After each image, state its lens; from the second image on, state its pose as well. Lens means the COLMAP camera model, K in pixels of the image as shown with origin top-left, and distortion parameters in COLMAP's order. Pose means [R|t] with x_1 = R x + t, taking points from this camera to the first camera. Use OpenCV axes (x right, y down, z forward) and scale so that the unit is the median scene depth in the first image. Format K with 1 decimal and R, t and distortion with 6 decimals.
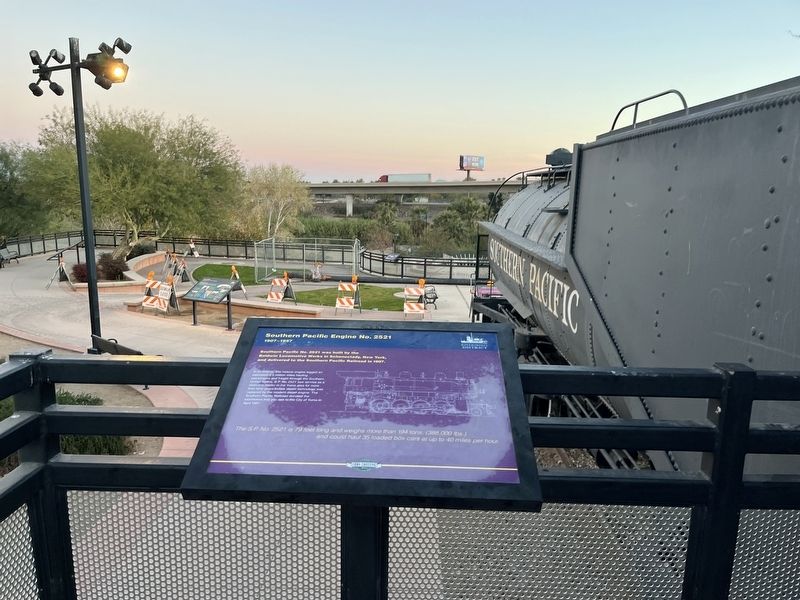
lens RADIAL K [[601.5, 0, 399.5], [0, 601.5, 299.4], [0, 0, 1]] dist [0.041695, -0.074792]
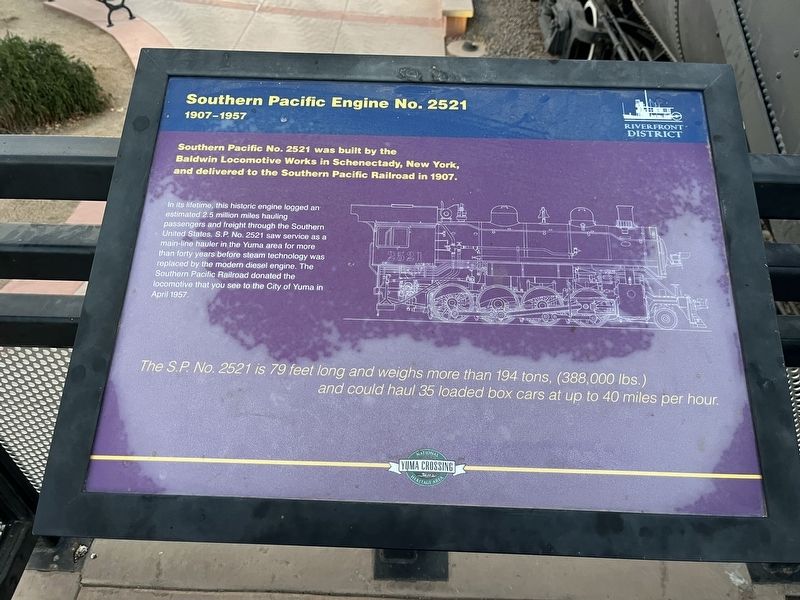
lens RADIAL K [[601.5, 0, 399.4], [0, 601.5, 300.1], [0, 0, 1]] dist [0.041695, -0.074792]
pose [[0.999978, -0.000126, -0.006601, -0.067697], [0.003835, 0.824935, 0.565214, -0.079767], [0.005374, -0.565227, 0.824918, 0.610563]]
